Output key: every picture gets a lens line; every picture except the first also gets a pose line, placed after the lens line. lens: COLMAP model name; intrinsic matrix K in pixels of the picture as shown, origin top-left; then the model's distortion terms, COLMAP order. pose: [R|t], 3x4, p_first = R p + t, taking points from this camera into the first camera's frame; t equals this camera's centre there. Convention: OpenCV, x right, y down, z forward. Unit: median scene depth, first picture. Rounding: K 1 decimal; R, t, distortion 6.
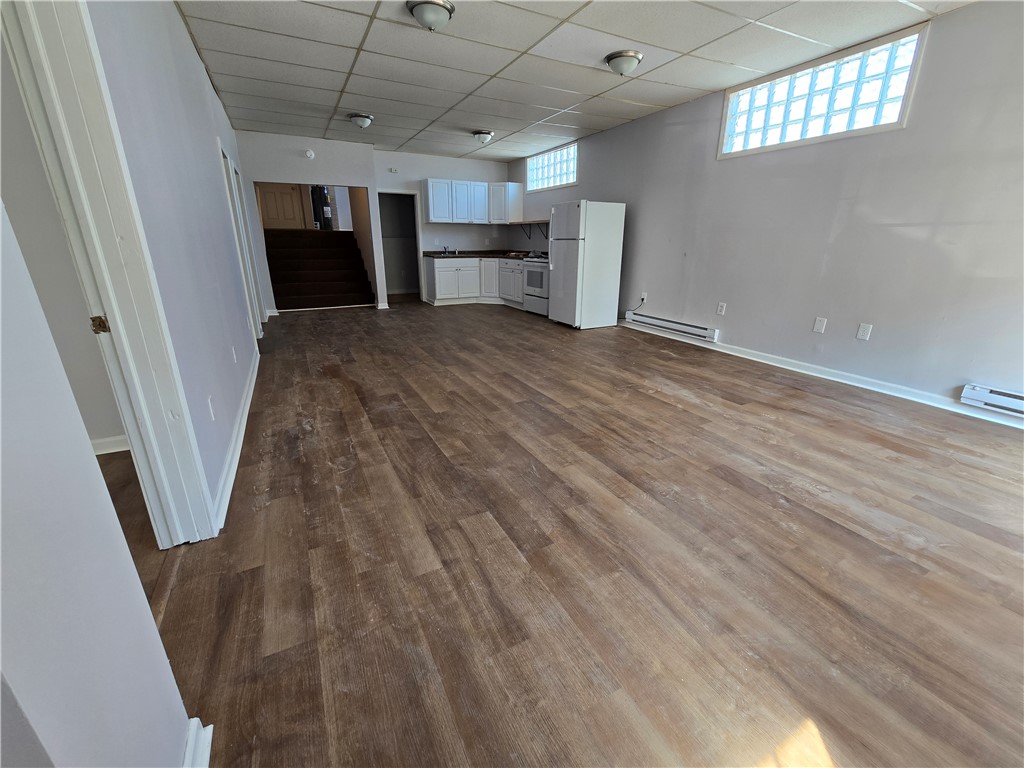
lens RADIAL K [[421.1, 0, 515.7], [0, 421.1, 377.2], [0, 0, 1]] dist [-0.007838, 0.002652]
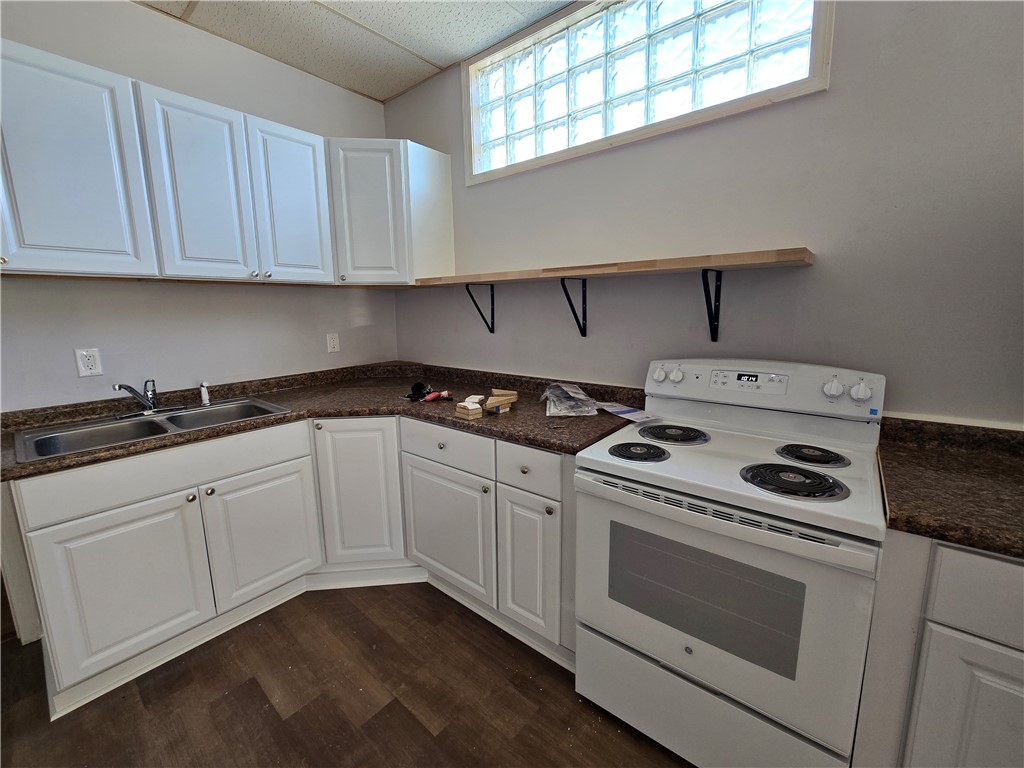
lens RADIAL K [[421.1, 0, 512.5], [0, 421.1, 378.9], [0, 0, 1]] dist [-0.007838, 0.002652]
pose [[0.929093, -0.080715, 0.360930, -0.138111], [0.132613, 0.983708, -0.121381, -0.570205], [-0.345253, 0.160638, 0.924660, 1.604157]]
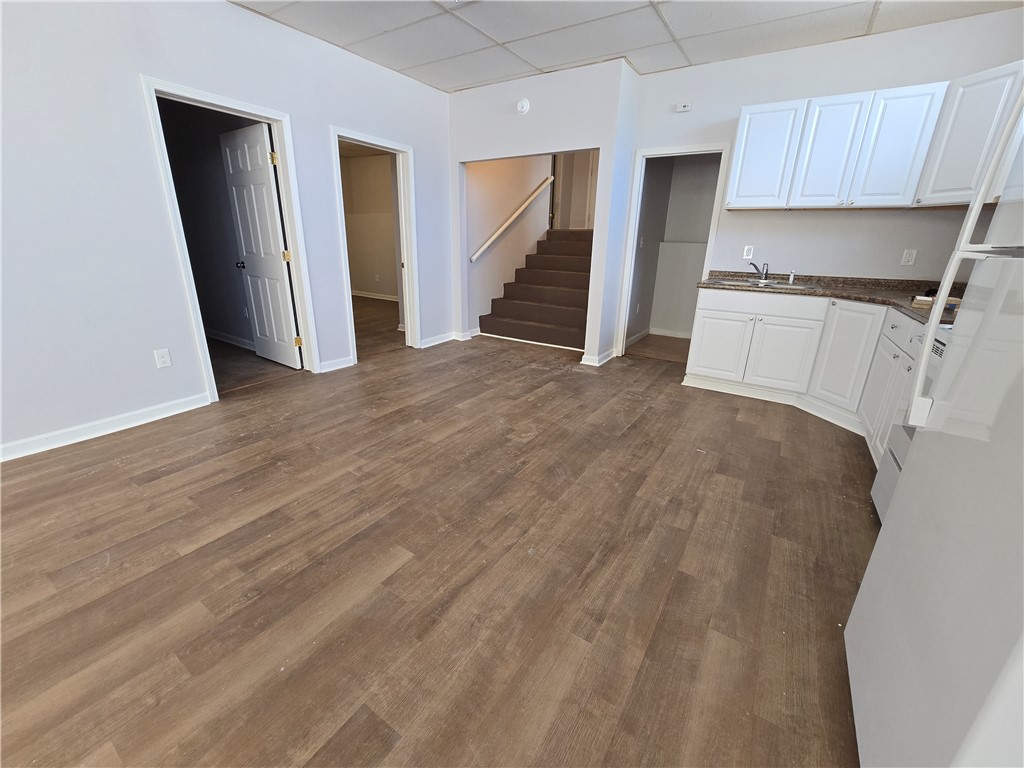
lens RADIAL K [[421.1, 0, 511.8], [0, 421.1, 377.5], [0, 0, 1]] dist [-0.007838, 0.002652]
pose [[0.481749, 0.275807, -0.831774, 0.236080], [-0.290052, 0.945863, 0.145645, -0.409539], [0.826915, 0.171093, 0.535667, 1.254469]]
